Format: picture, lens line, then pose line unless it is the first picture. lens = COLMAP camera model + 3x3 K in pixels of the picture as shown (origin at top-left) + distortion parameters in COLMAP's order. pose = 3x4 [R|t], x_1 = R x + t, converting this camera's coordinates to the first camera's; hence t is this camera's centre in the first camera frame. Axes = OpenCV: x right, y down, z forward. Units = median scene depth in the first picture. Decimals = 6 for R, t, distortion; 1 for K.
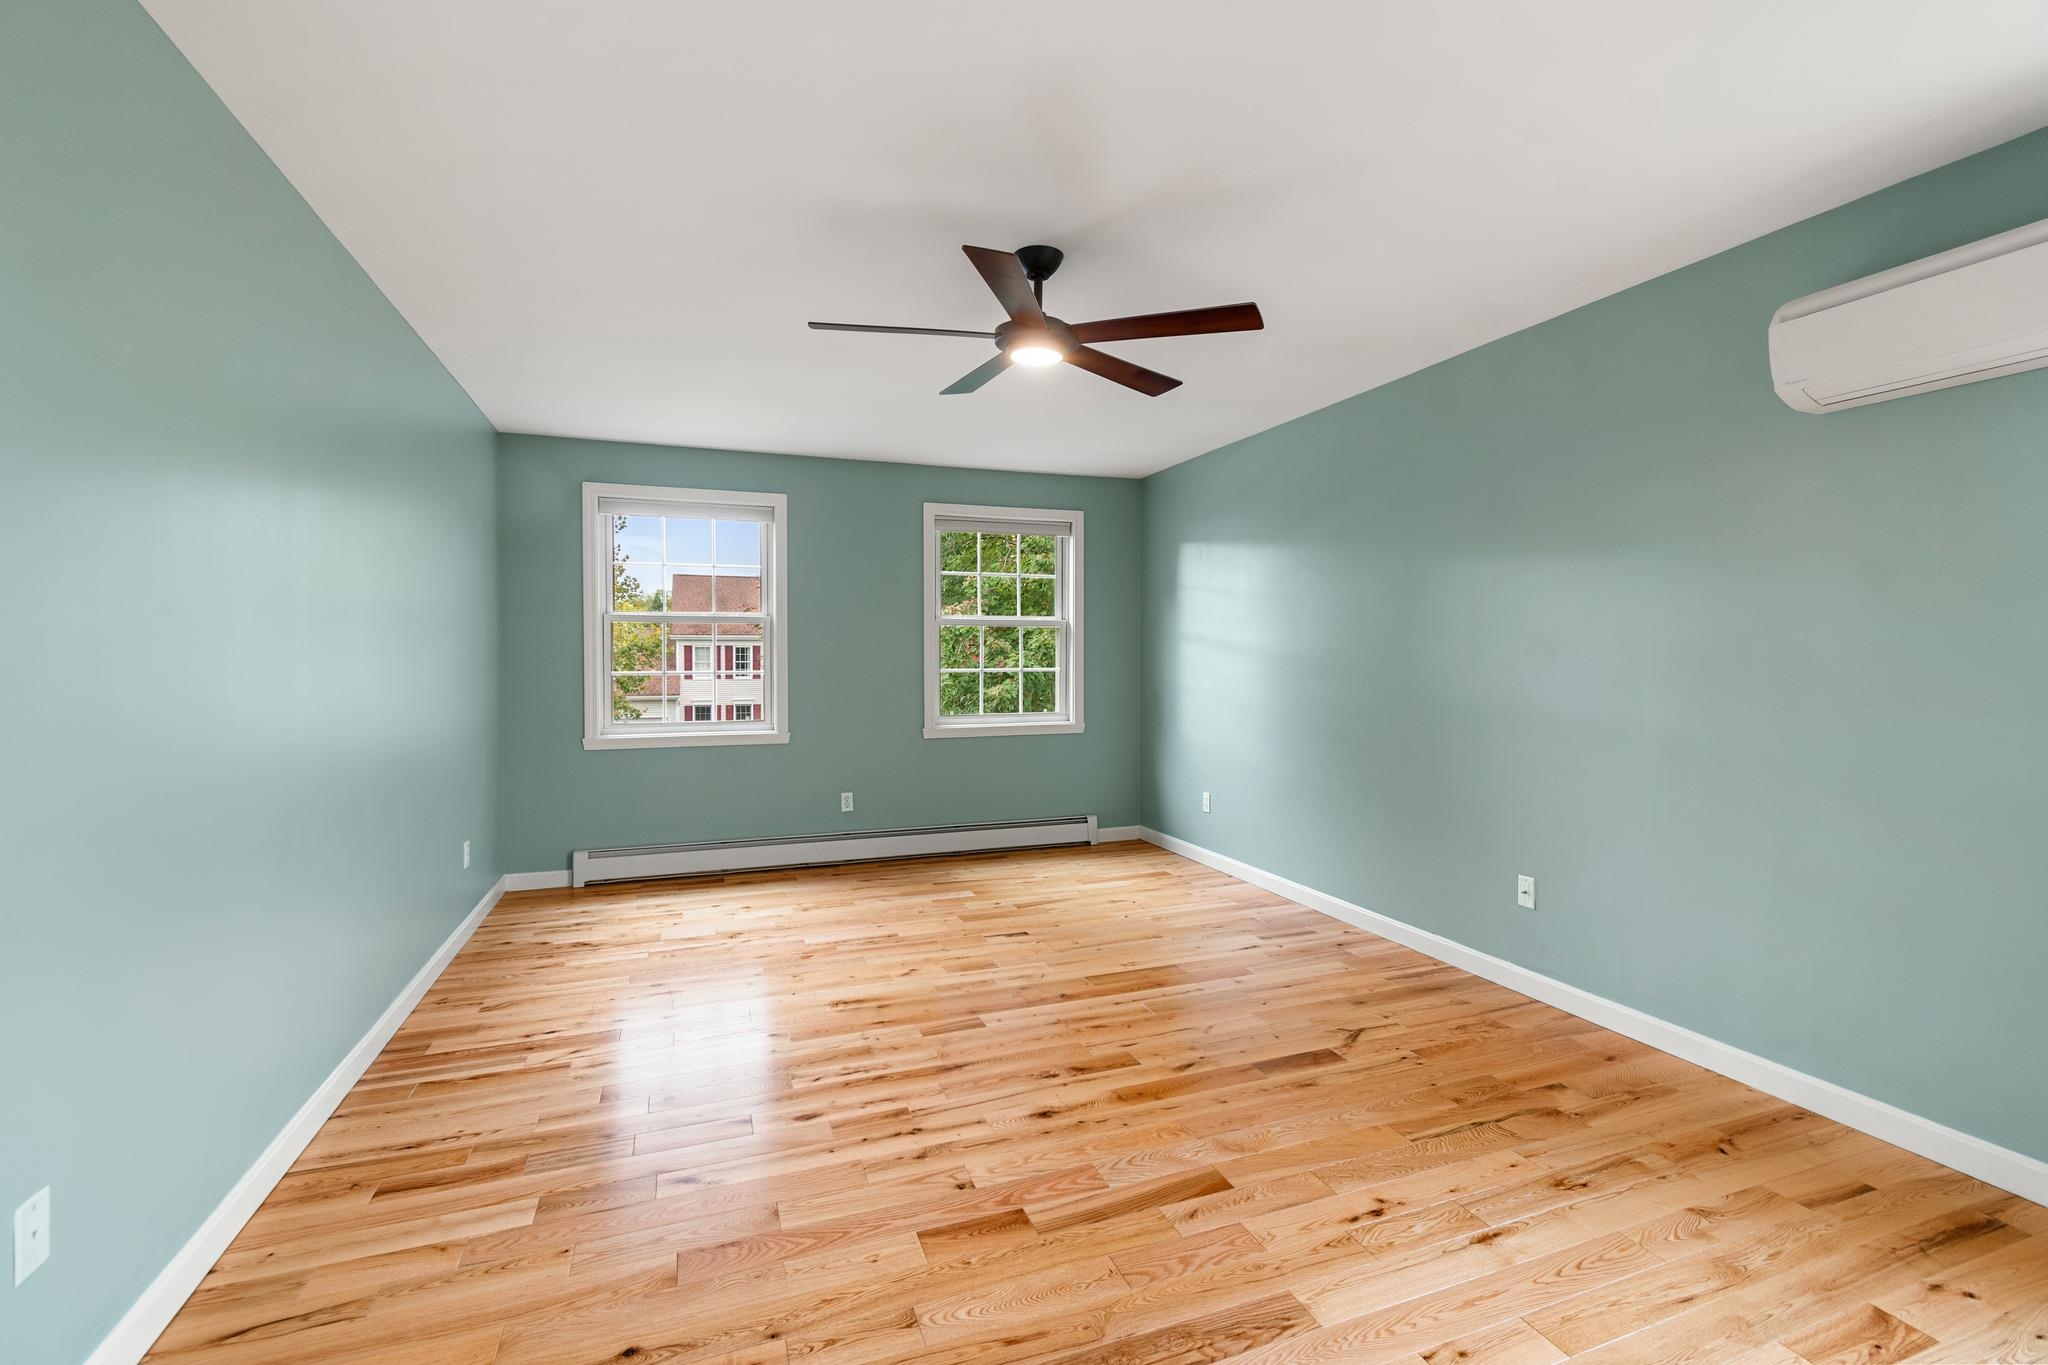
lens RADIAL K [[901.7, 0, 1024.0], [0, 901.7, 682.5], [0, 0, 1]] dist [-0.002281, -0.000876]
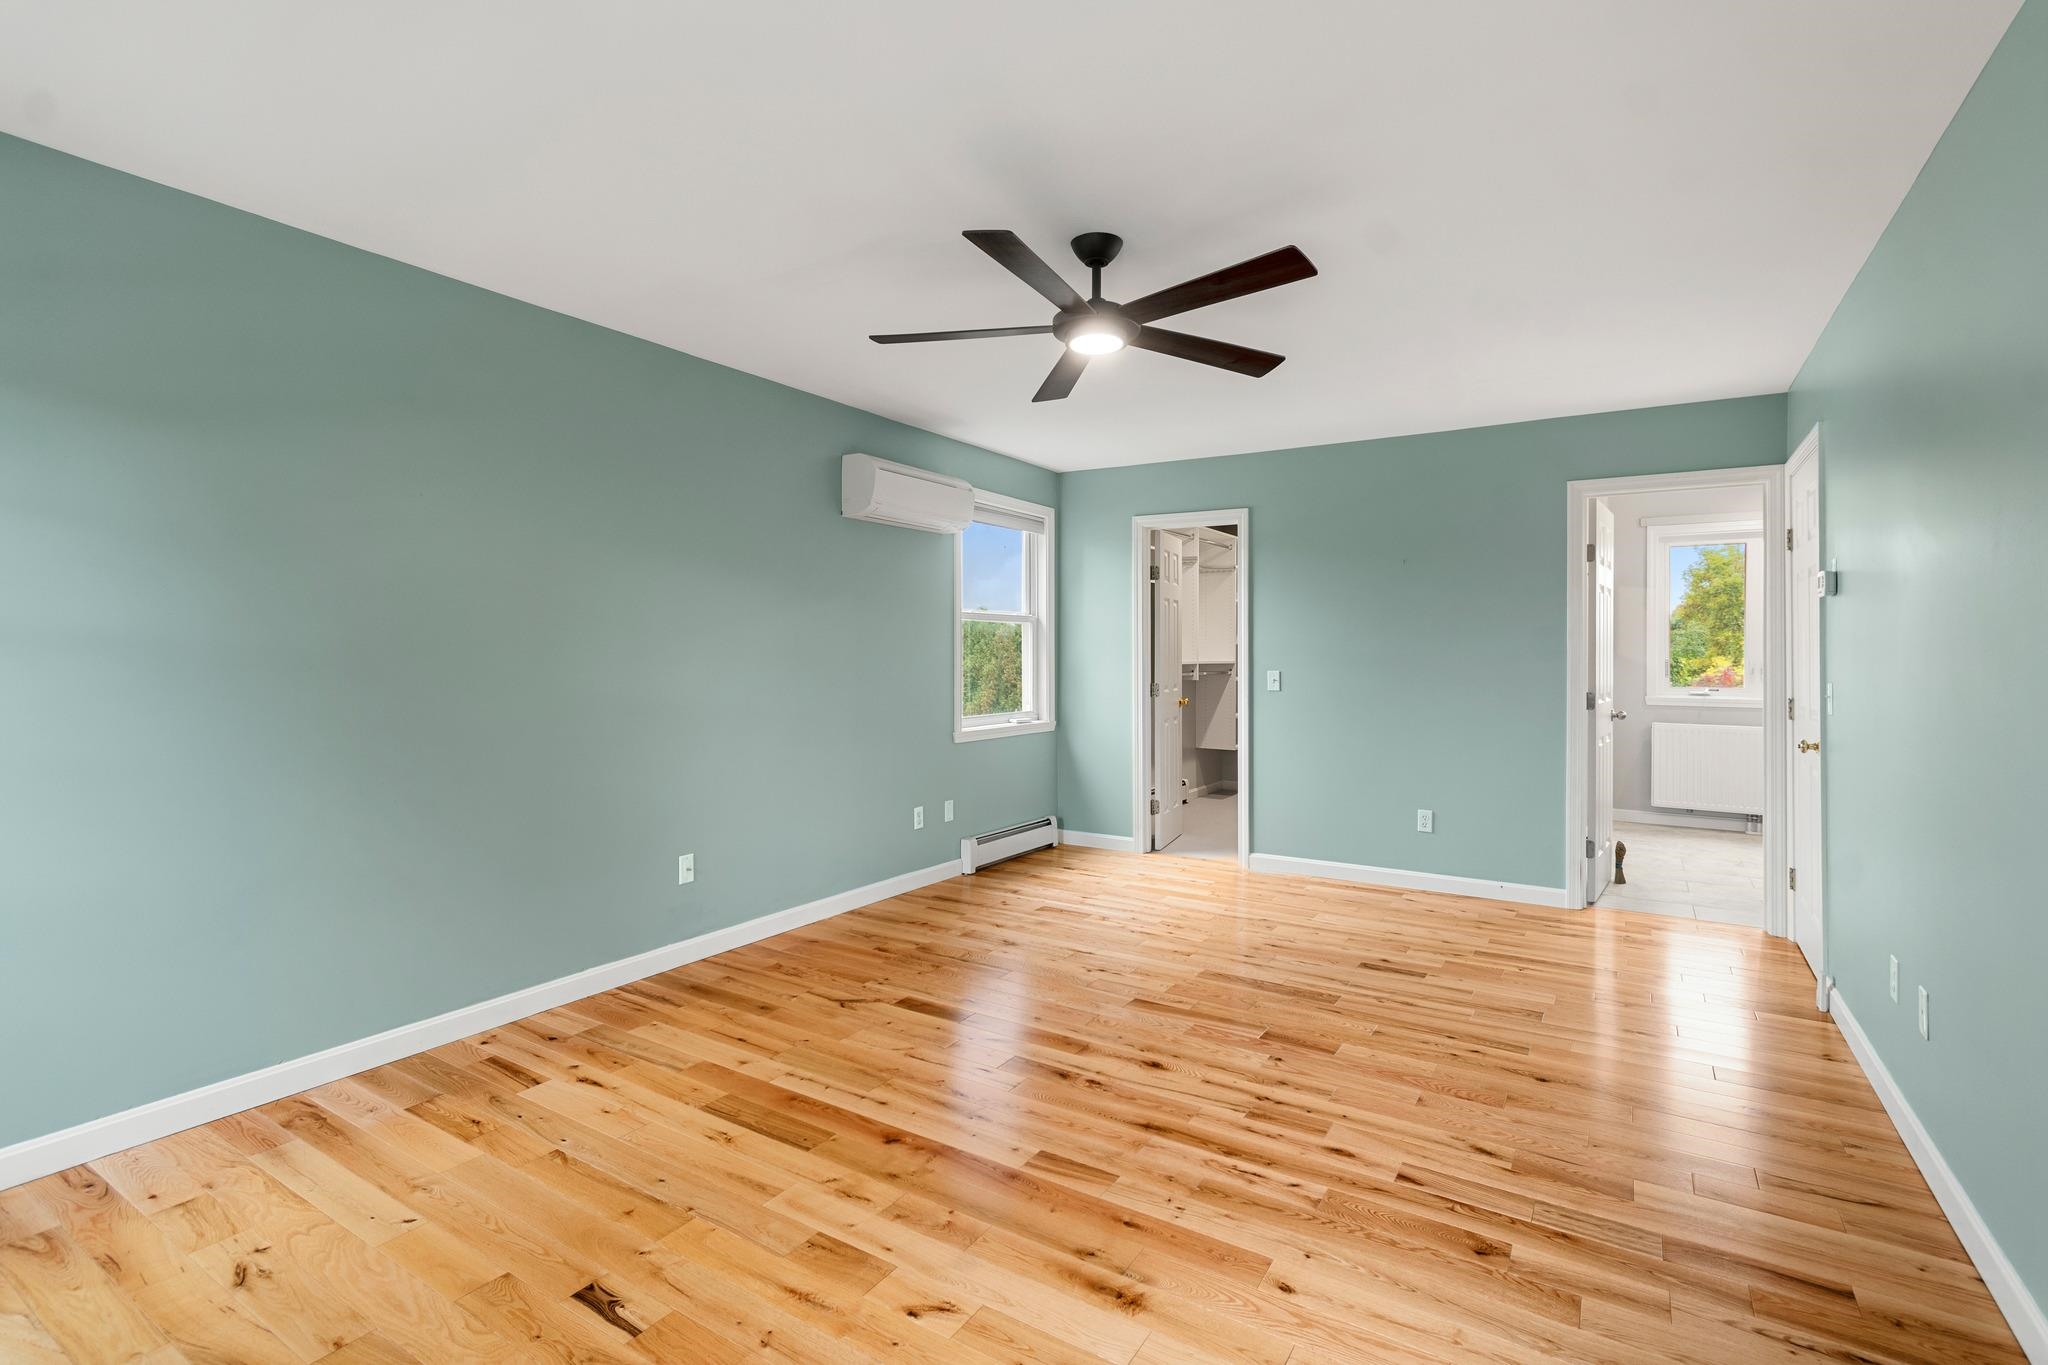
lens RADIAL K [[945.6, 0, 1028.7], [0, 945.6, 654.9], [0, 0, 1]] dist [-0.000862, -0.000211]
pose [[-0.605547, -0.003488, 0.795802, -0.668047], [0.022239, 0.999526, 0.021304, -0.047774], [-0.795499, 0.030598, -0.605182, 1.490766]]
